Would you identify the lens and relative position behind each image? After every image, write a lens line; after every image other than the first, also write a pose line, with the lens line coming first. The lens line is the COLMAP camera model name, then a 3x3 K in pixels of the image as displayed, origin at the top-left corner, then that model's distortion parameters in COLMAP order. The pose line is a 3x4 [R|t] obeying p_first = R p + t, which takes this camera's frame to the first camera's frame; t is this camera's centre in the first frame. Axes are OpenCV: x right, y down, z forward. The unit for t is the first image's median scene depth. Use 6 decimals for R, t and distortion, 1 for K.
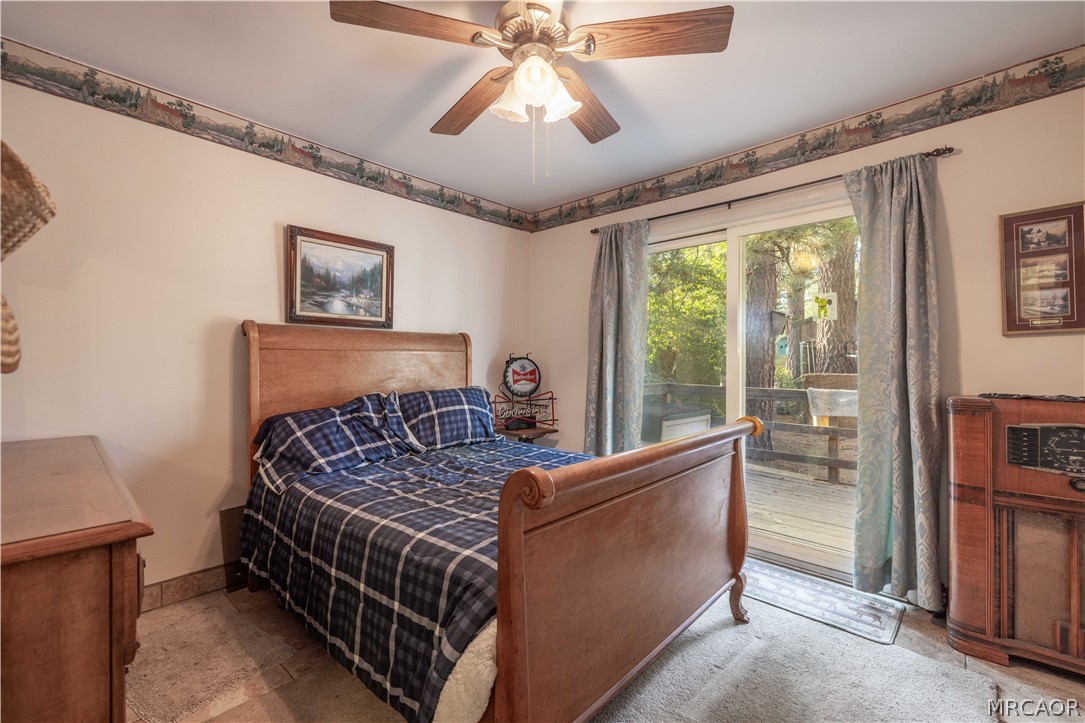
lens RADIAL K [[455.3, 0, 551.1], [0, 455.3, 355.7], [0, 0, 1]] dist [-0.000216, 0.000234]
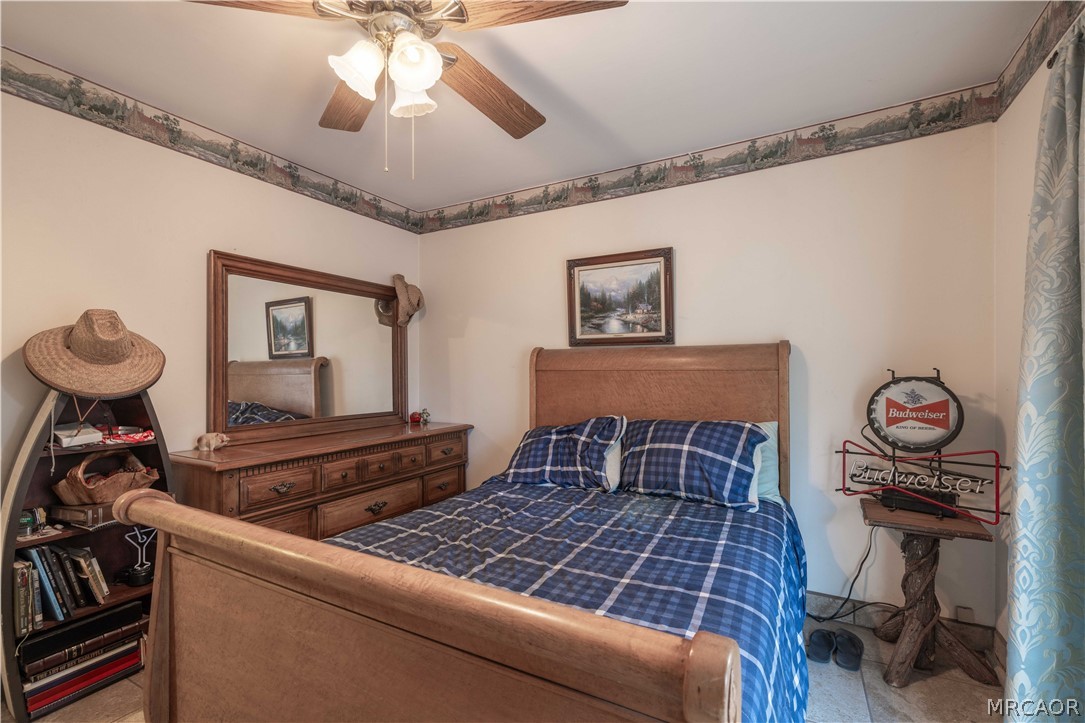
lens RADIAL K [[460.3, 0, 536.1], [0, 460.3, 365.1], [0, 0, 1]] dist [-0.000057, 0.000194]
pose [[0.237454, -0.012436, -0.971319, 0.470908], [0.015471, 0.999840, -0.009019, -0.015939], [0.971276, -0.012886, 0.237608, 0.591298]]
